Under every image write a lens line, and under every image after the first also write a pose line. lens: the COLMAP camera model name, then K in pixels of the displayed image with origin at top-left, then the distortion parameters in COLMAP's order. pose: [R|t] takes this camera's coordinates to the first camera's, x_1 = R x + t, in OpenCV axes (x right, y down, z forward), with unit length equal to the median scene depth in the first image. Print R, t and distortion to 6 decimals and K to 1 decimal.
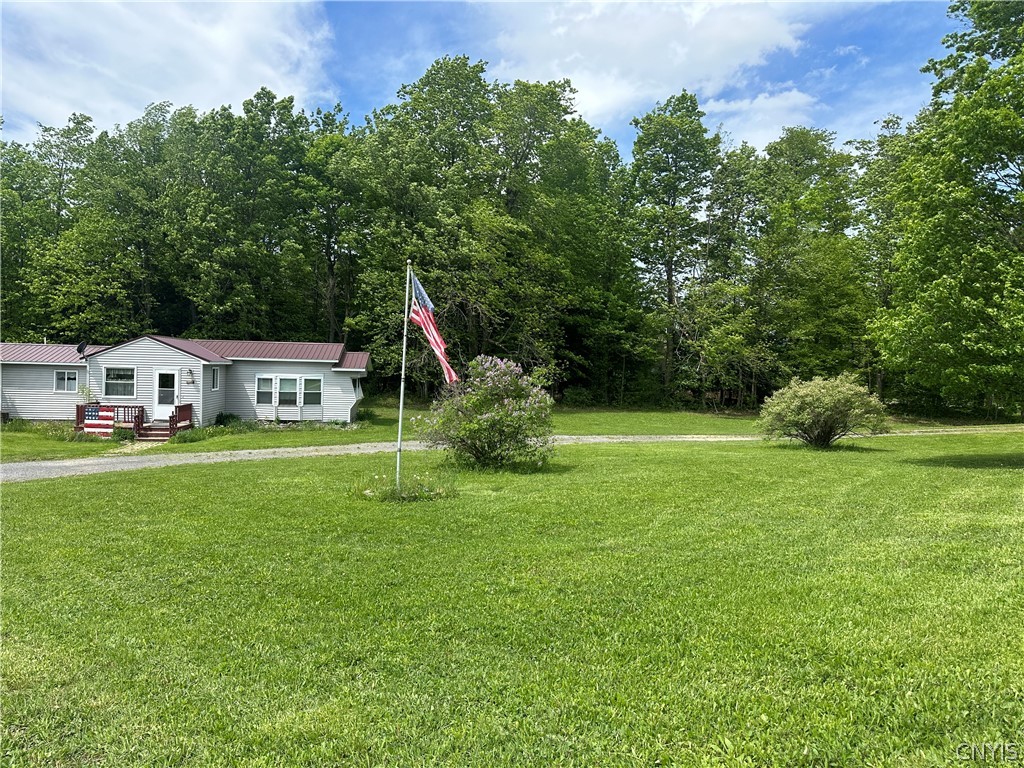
lens RADIAL K [[729.2, 0, 520.5], [0, 729.2, 383.8], [0, 0, 1]] dist [0.050763, -0.056668]
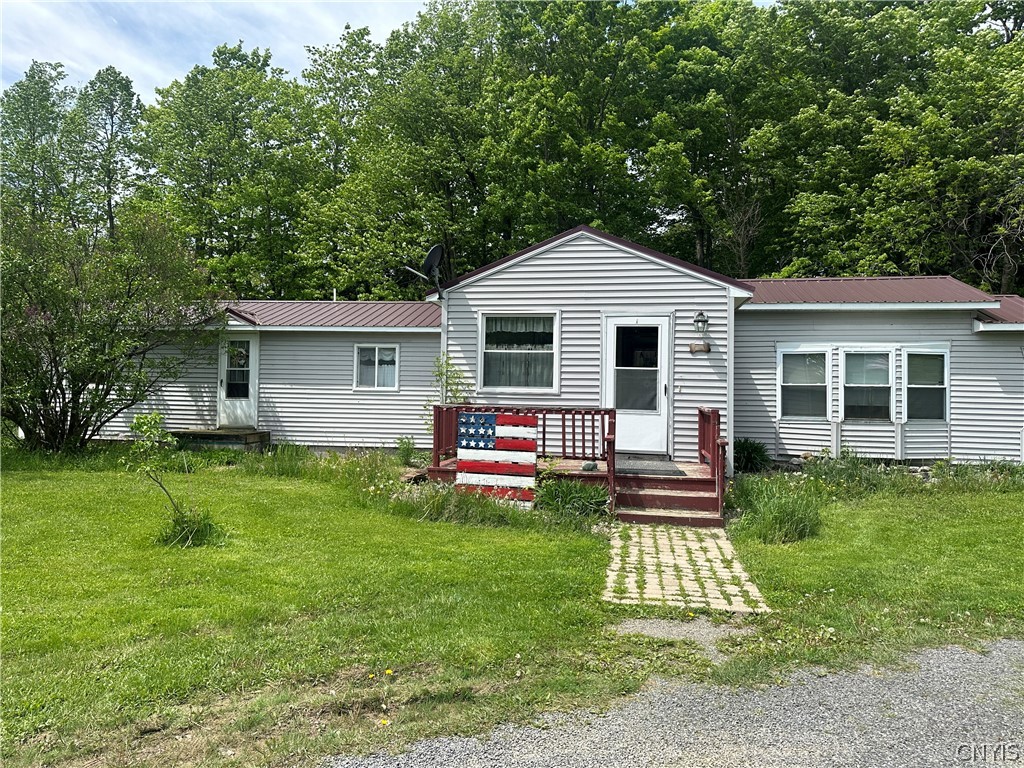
lens RADIAL K [[729.2, 0, 507.5], [0, 729.2, 379.4], [0, 0, 1]] dist [0.050763, -0.056668]
pose [[0.954075, -0.014138, -0.299234, -0.434064], [-0.001270, 0.998686, -0.051233, 0.031473], [0.299565, 0.049260, 0.952803, 0.633807]]
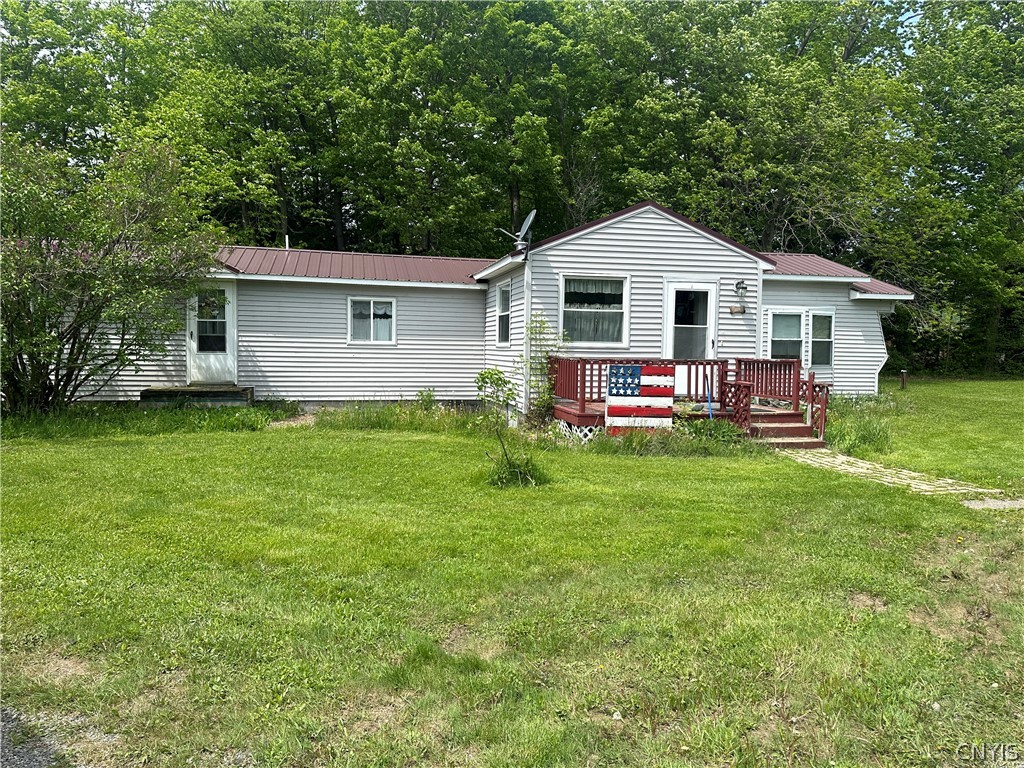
lens RADIAL K [[729.2, 0, 502.4], [0, 729.2, 375.3], [0, 0, 1]] dist [0.050763, -0.056668]
pose [[0.995953, -0.014176, 0.088748, -0.633789], [0.012942, 0.999812, 0.014469, 0.028915], [-0.088936, -0.013262, 0.995949, 0.573229]]
